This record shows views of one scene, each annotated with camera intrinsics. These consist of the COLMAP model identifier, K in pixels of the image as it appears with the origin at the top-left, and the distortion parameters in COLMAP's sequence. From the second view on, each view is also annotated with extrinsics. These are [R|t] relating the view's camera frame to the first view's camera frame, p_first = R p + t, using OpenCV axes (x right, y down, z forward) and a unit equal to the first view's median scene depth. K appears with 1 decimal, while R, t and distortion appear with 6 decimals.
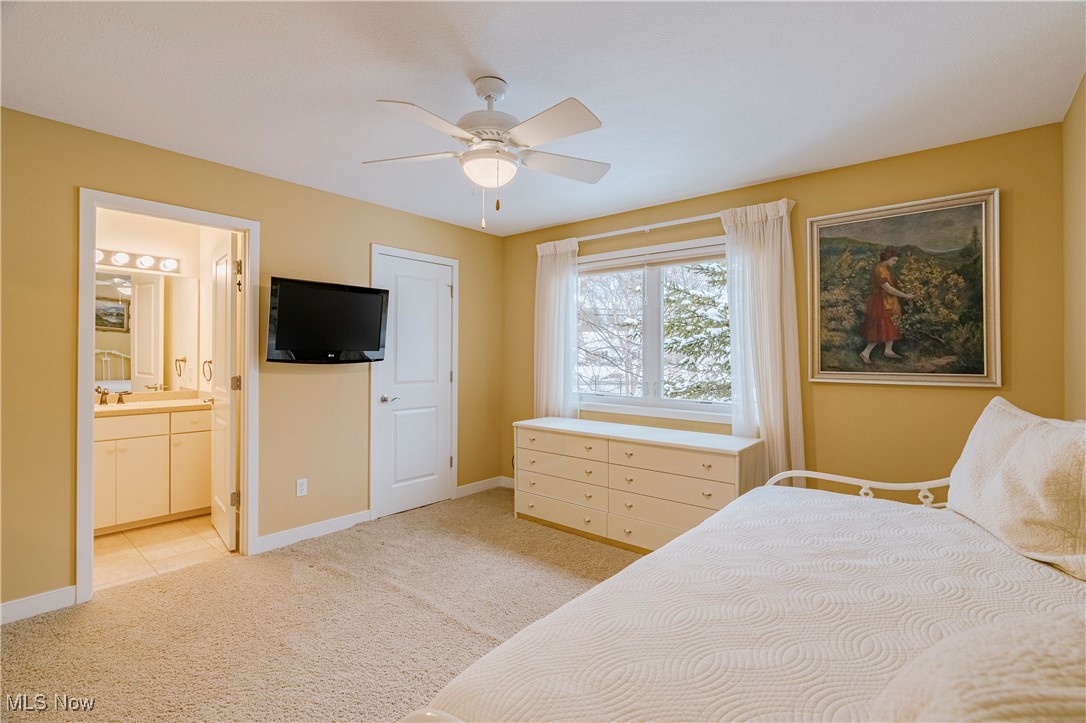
lens RADIAL K [[500.4, 0, 547.2], [0, 500.4, 358.1], [0, 0, 1]] dist [-0.004705, -0.000371]
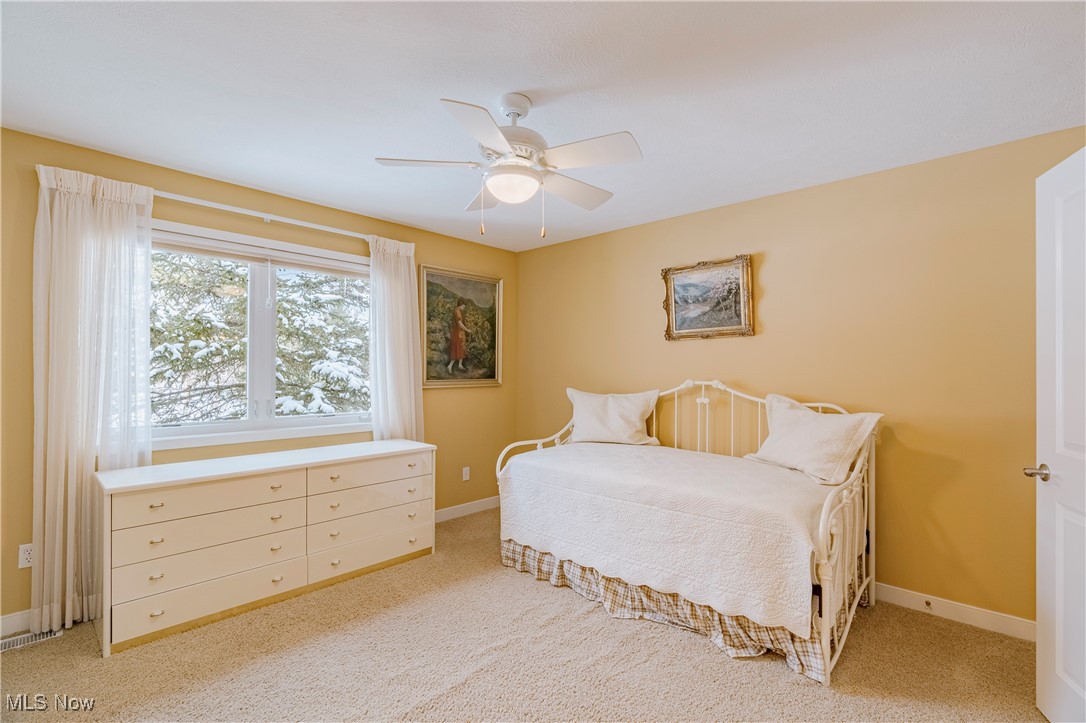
lens RADIAL K [[500.4, 0, 547.2], [0, 500.4, 358.1], [0, 0, 1]] dist [-0.004705, -0.000371]
pose [[0.042746, 0.021820, 0.998848, -0.821907], [0.005712, 0.999740, -0.022084, -0.001219], [-0.999070, 0.006650, 0.042610, 0.659723]]
